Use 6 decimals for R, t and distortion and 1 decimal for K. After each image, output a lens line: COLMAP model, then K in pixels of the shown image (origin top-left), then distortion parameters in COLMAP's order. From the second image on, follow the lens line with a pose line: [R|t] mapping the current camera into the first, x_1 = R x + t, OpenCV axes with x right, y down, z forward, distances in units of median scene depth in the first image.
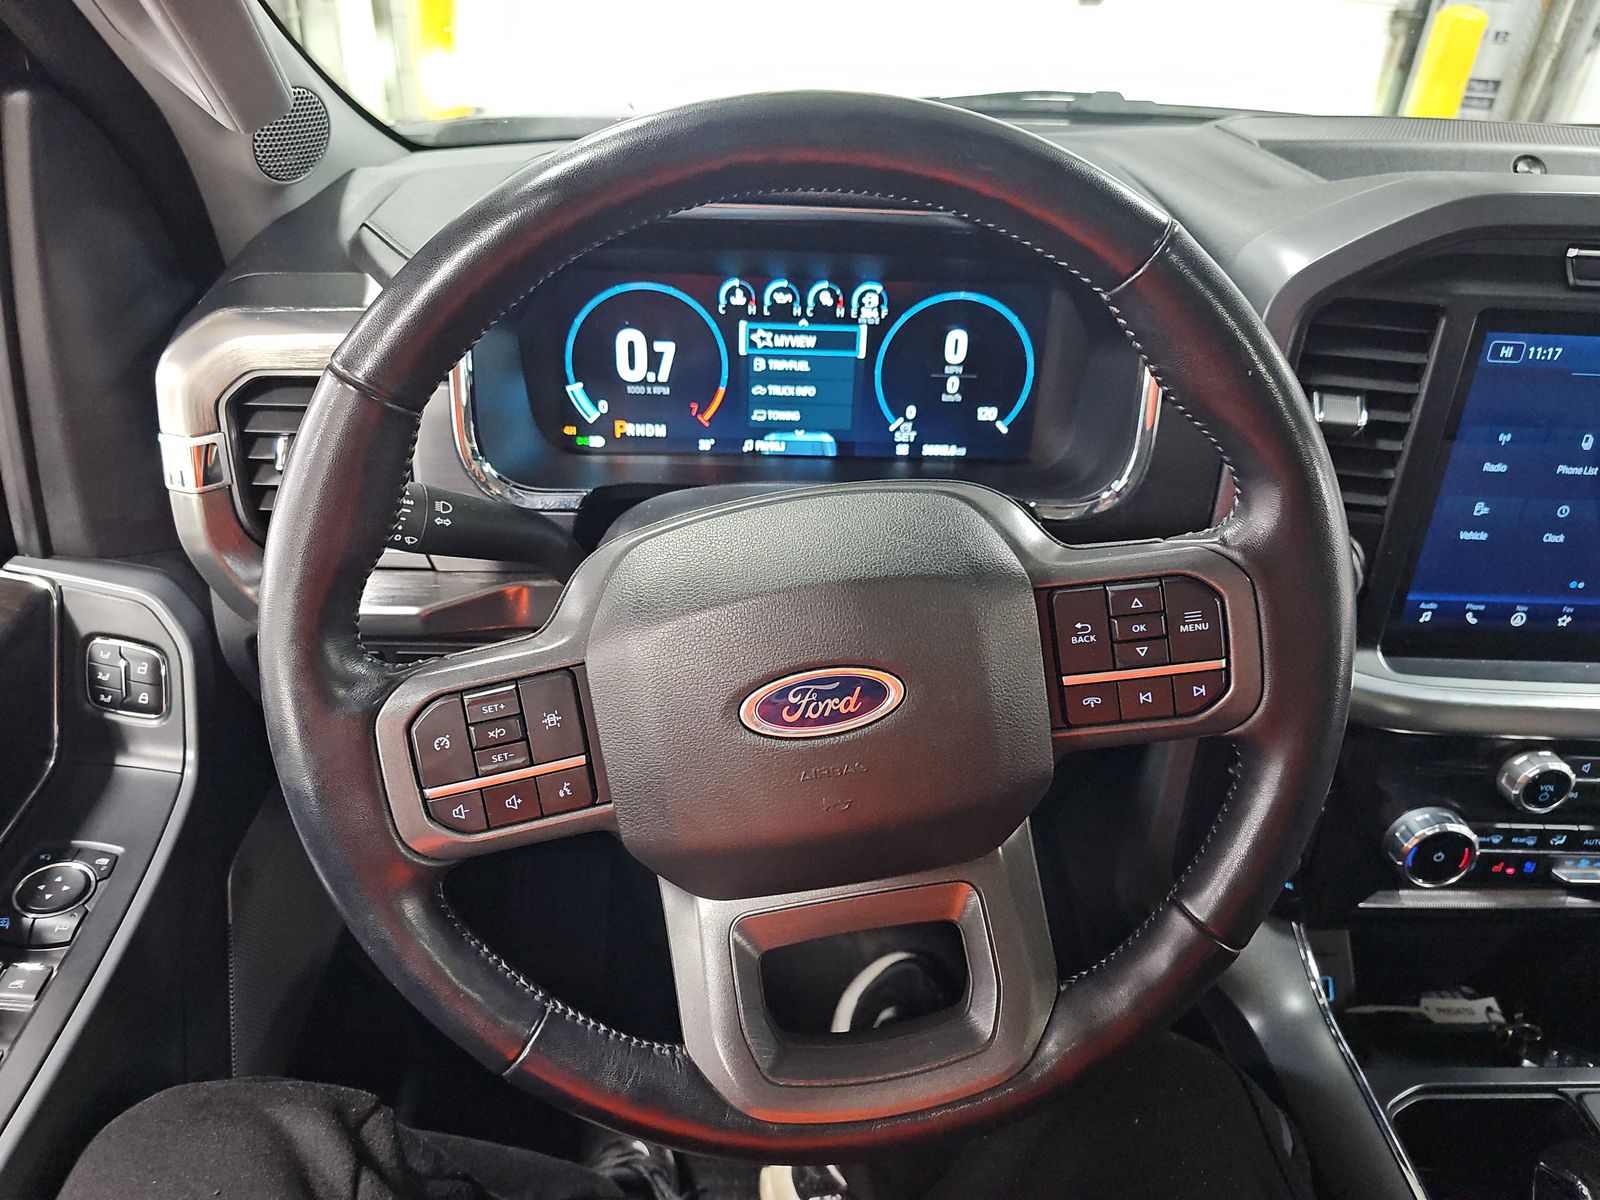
lens RADIAL K [[1082.5, 0, 803.8], [0, 1082.5, 600.9], [0, 0, 1]] dist [0.026497, -0.032768]
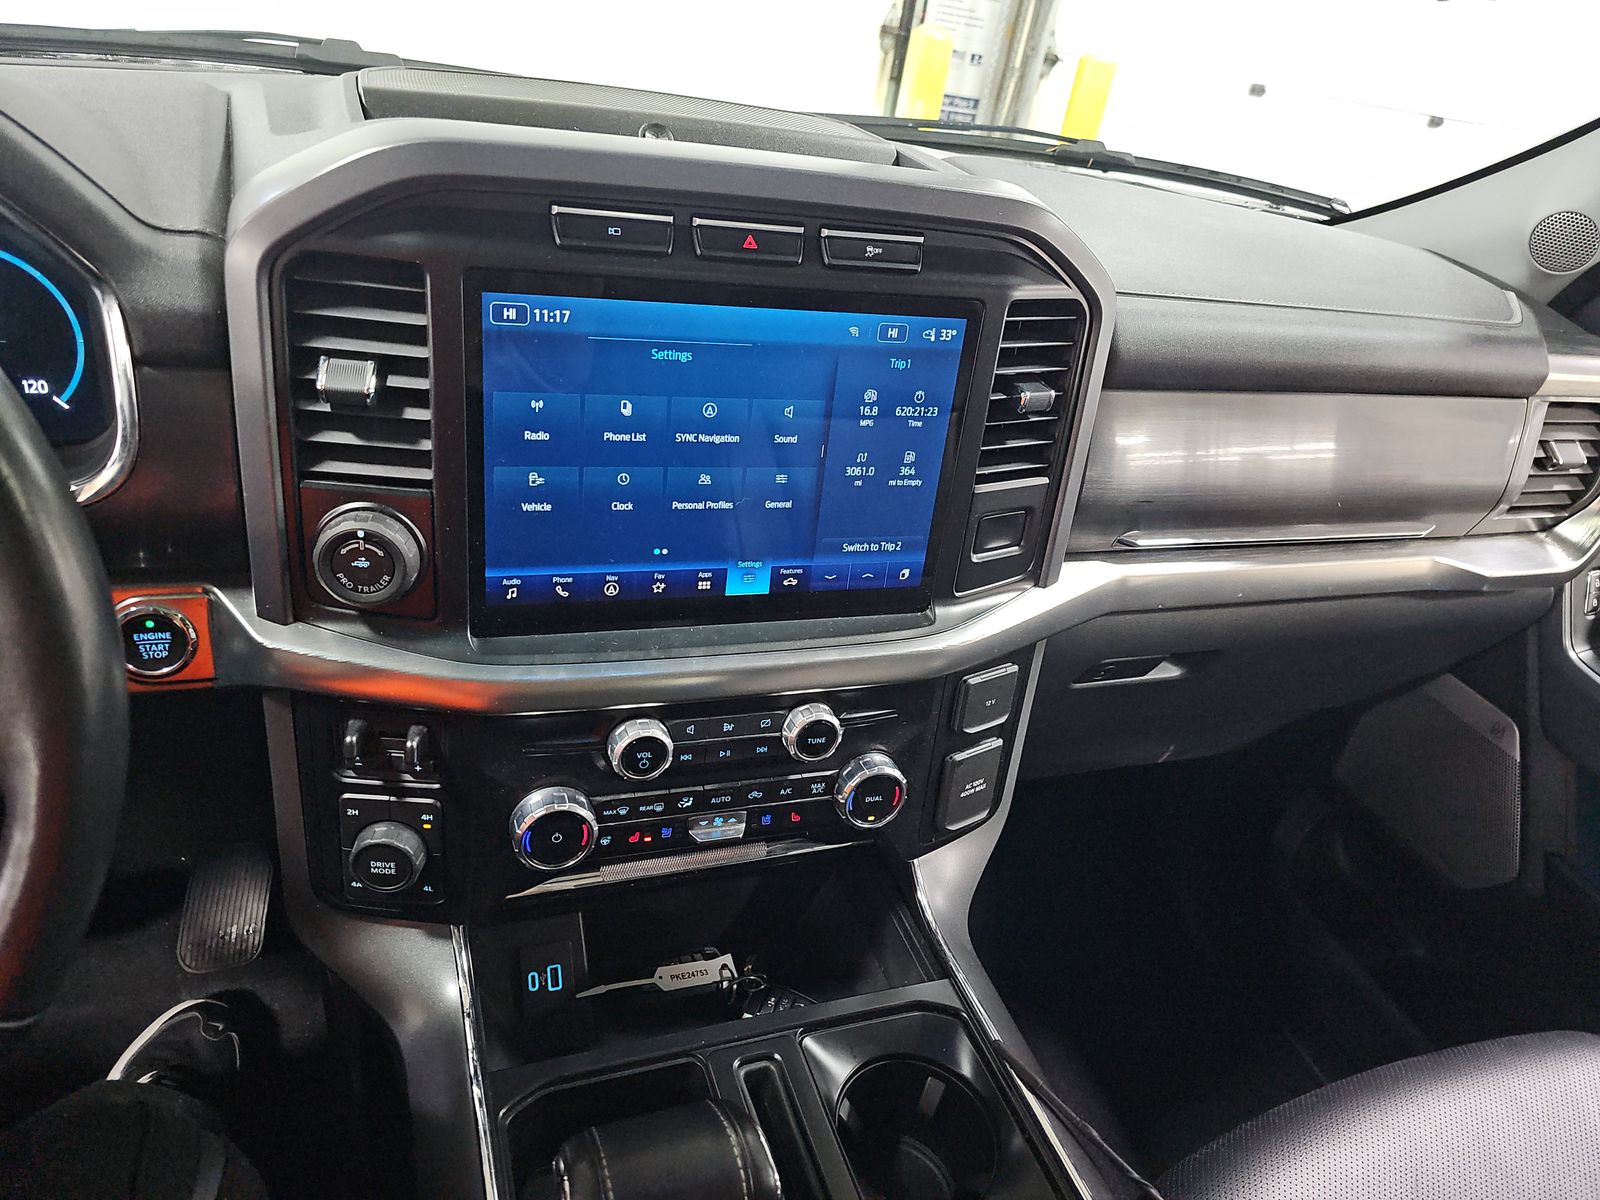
lens RADIAL K [[1082.5, 0, 796.6], [0, 1082.5, 599.3], [0, 0, 1]] dist [0.026497, -0.032768]
pose [[0.939929, -0.074755, 0.333085, 0.429253], [0.071936, 0.997192, 0.020806, 0.015814], [-0.333705, 0.004404, 0.942667, 0.012046]]
